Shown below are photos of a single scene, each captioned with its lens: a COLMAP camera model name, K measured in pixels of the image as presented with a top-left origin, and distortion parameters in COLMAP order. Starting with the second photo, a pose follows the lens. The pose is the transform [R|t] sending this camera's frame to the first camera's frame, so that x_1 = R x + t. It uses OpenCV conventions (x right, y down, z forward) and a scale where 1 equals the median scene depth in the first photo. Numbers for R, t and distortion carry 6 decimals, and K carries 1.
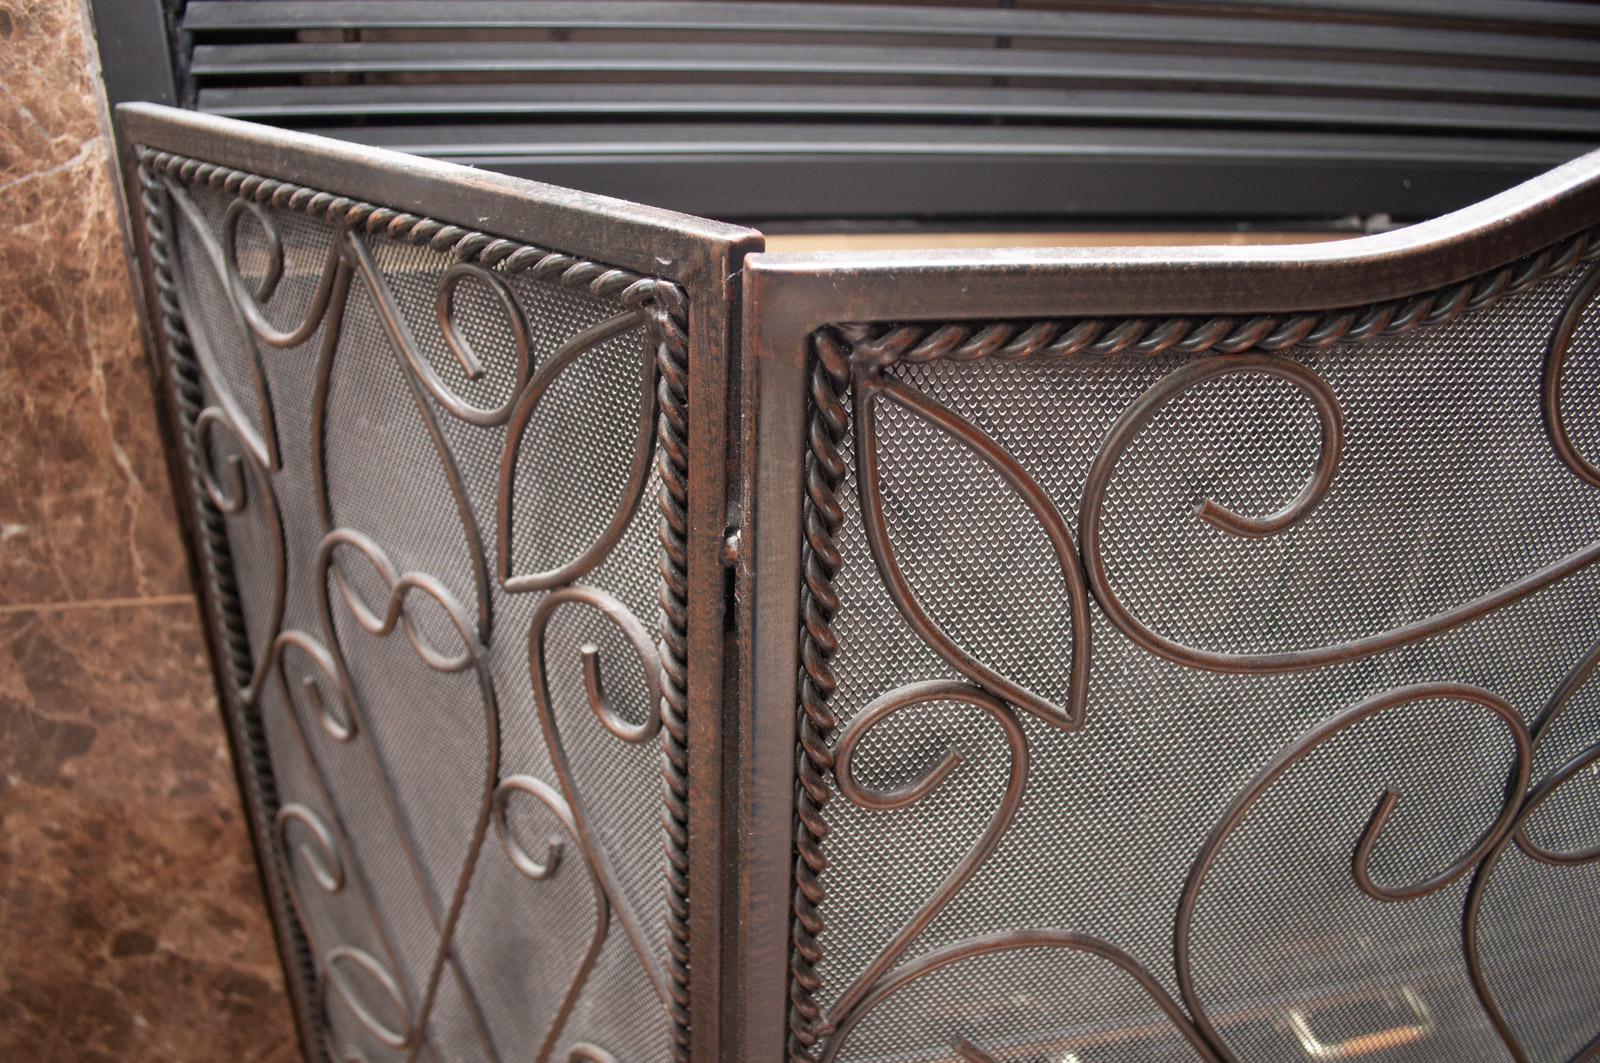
lens RADIAL K [[1227.6, 0, 800.0], [0, 1227.6, 531.5], [0, 0, 1]] dist [-0.093273, 0.020919]
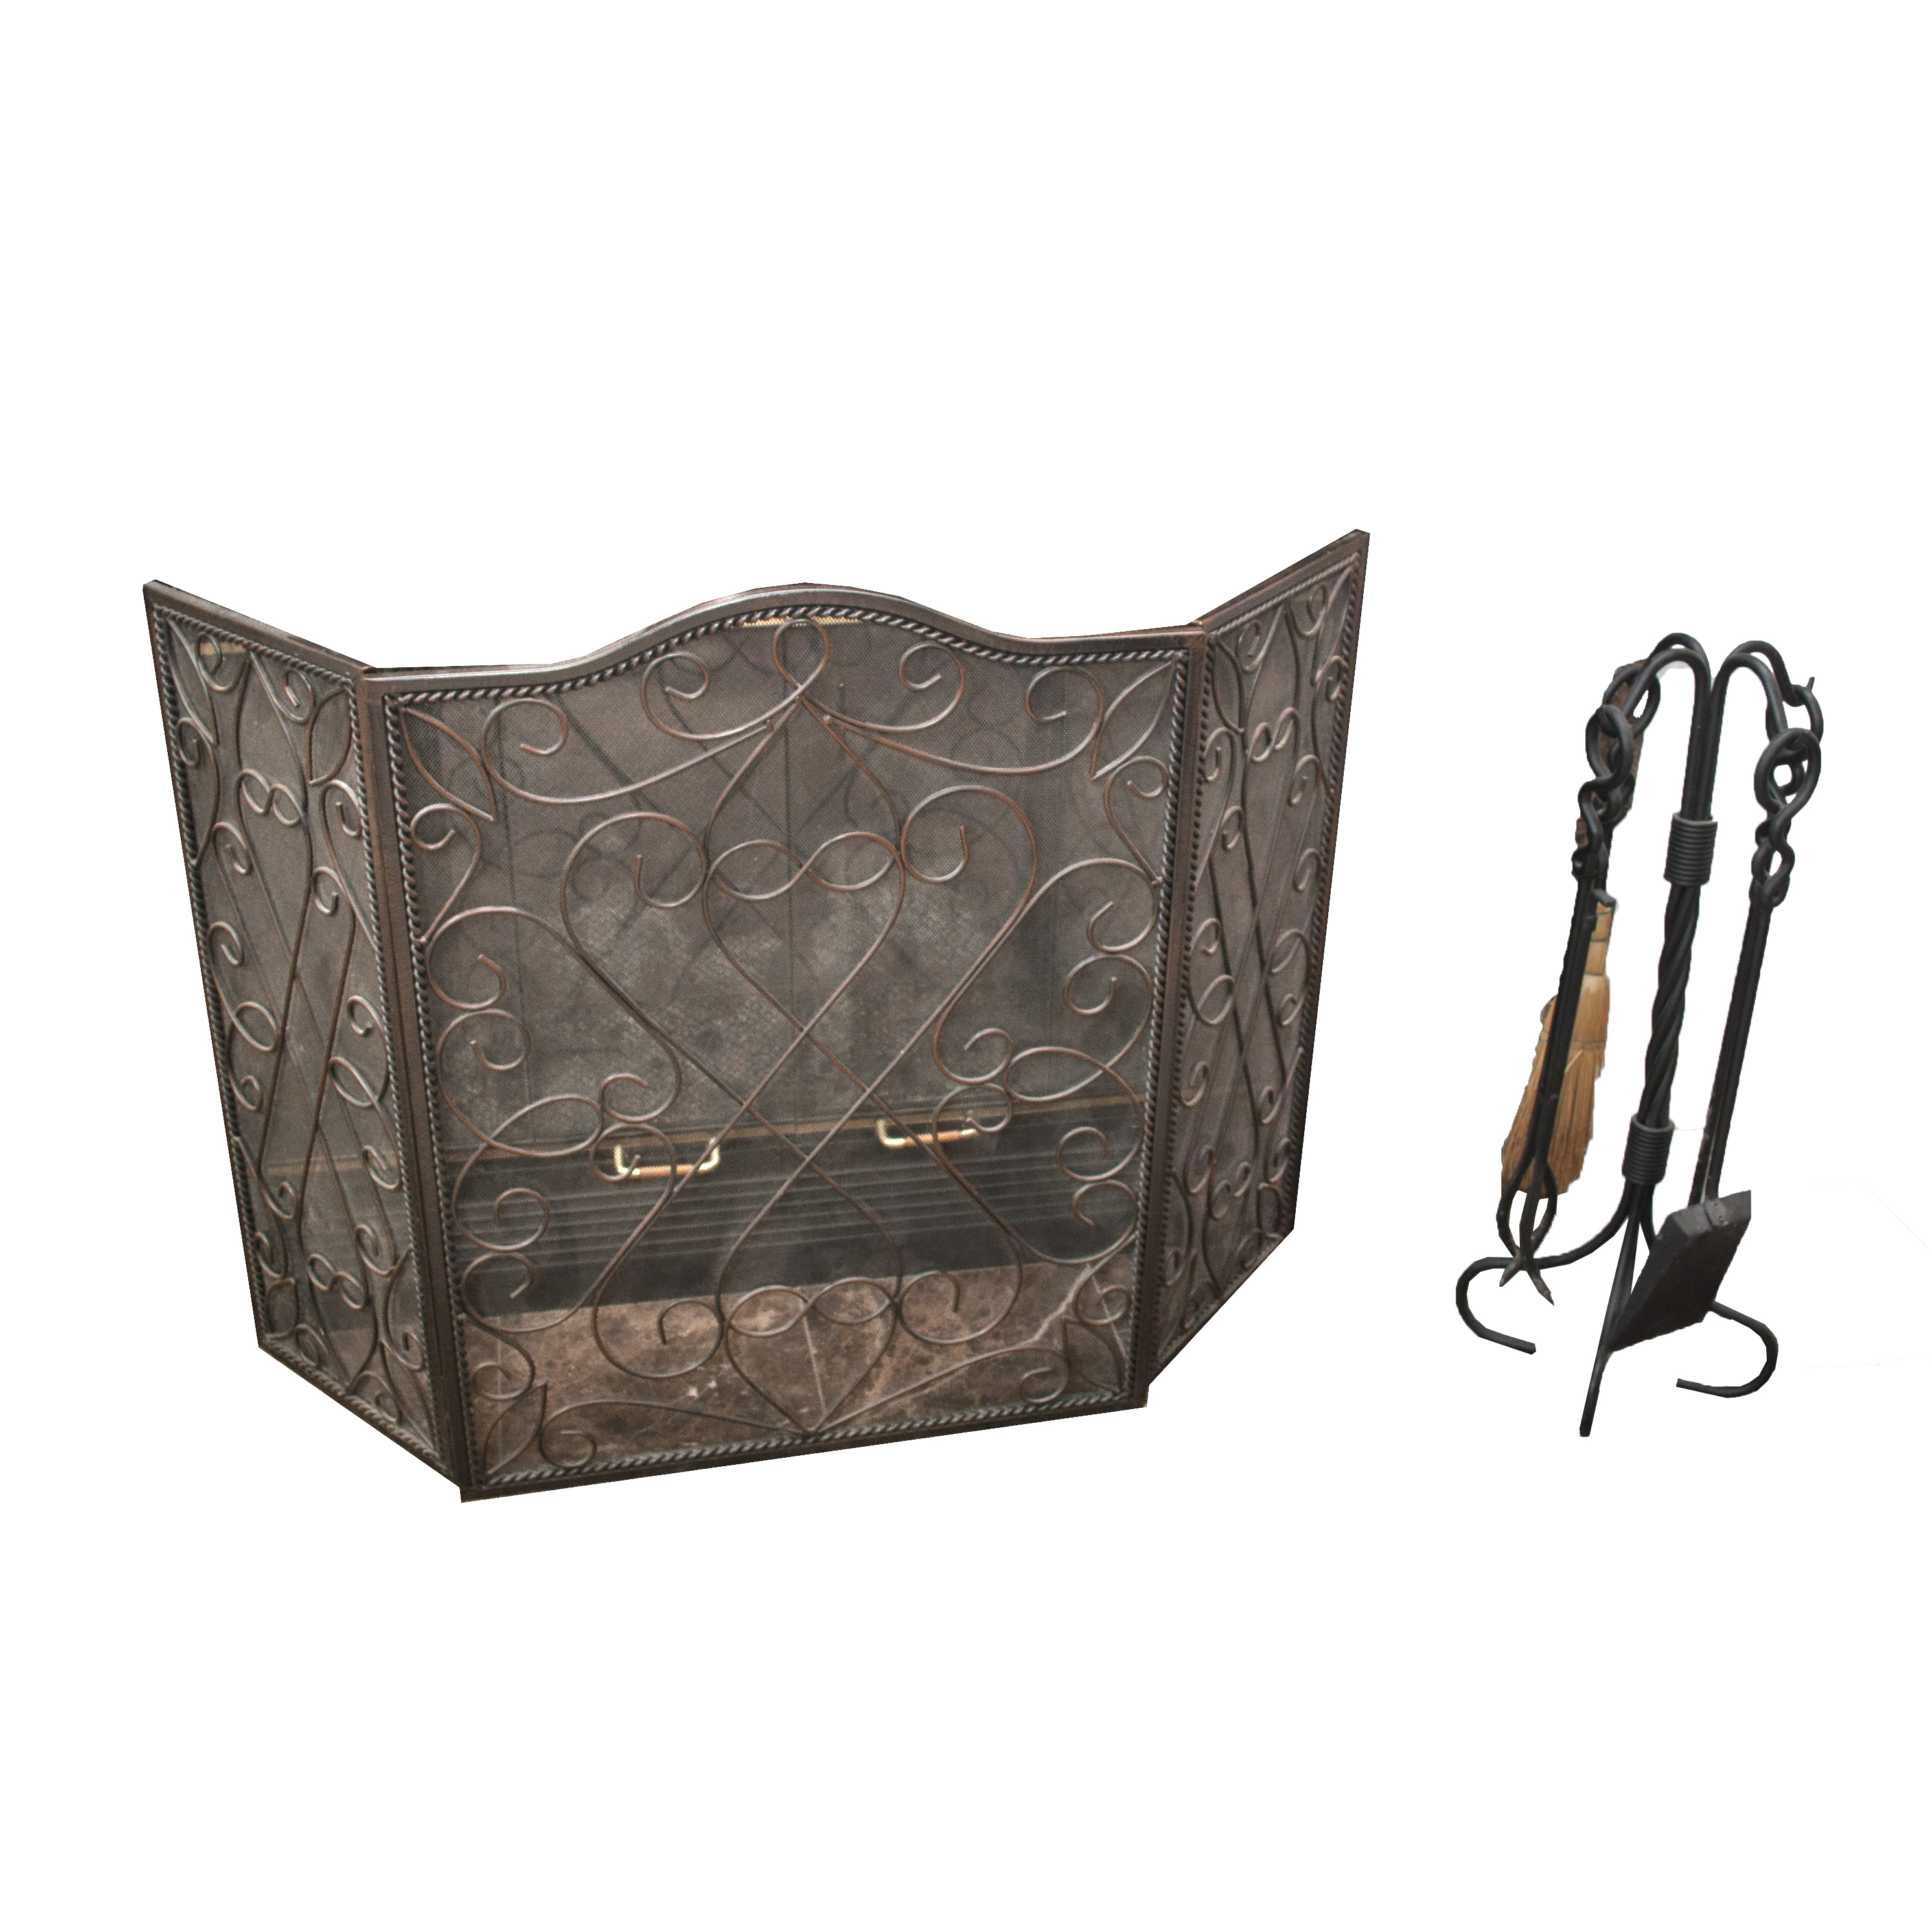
lens RADIAL K [[2112.8, 0, 966.0], [0, 2112.8, 966.0], [0, 0, 1]] dist [-0.106598, -0.023029]
pose [[0.999974, -0.007255, -0.000557, 1.051910], [0.007268, 0.999523, 0.030003, 0.277531], [0.000339, -0.030006, 0.999550, -3.153243]]
